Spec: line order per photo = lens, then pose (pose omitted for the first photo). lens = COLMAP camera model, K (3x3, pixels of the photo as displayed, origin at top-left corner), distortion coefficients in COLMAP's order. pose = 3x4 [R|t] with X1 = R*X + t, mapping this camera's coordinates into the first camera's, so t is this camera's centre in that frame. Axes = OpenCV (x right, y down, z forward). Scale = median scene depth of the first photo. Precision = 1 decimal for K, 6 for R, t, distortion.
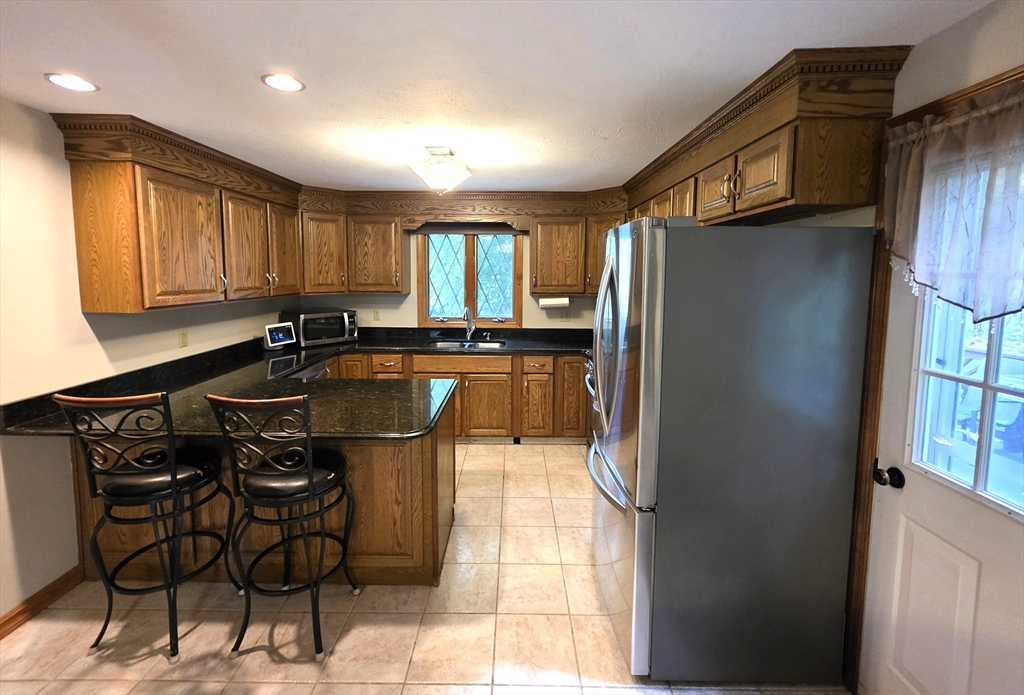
lens RADIAL K [[485.3, 0, 510.6], [0, 485.3, 315.7], [0, 0, 1]] dist [-0.001055, 0.000894]
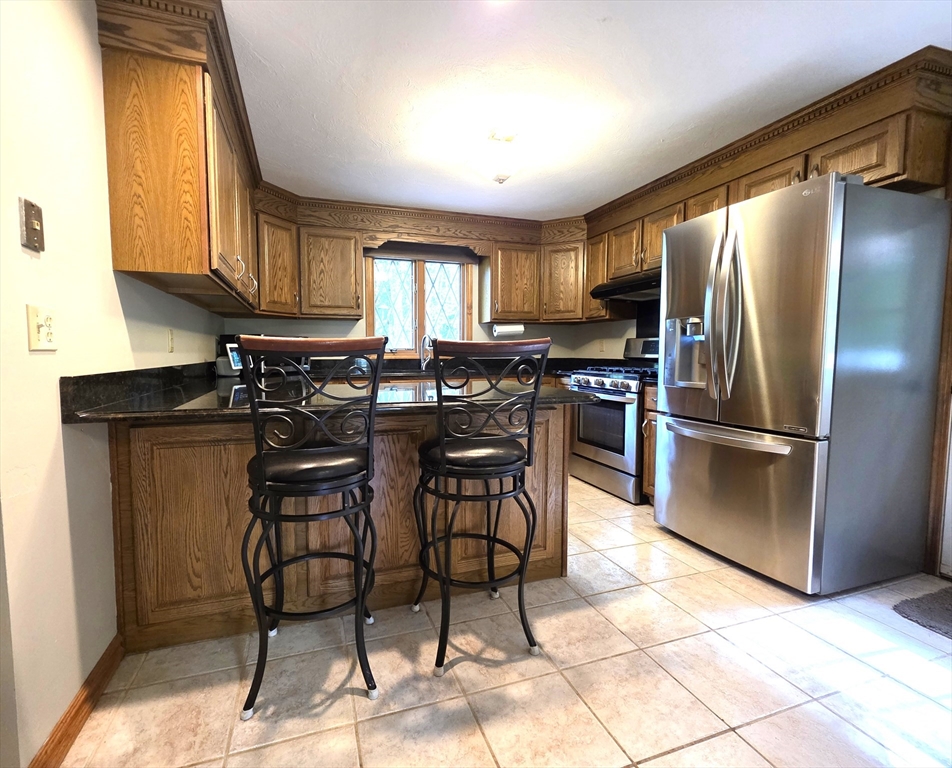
lens RADIAL K [[474.2, 0, 474.8], [0, 474.2, 385.2], [0, 0, 1]] dist [0.001398, -0.000522]
pose [[0.938640, -0.035963, 0.343018, -0.643285], [0.042750, 0.999011, -0.012243, 0.193050], [-0.342238, 0.026155, 0.939249, 0.183649]]
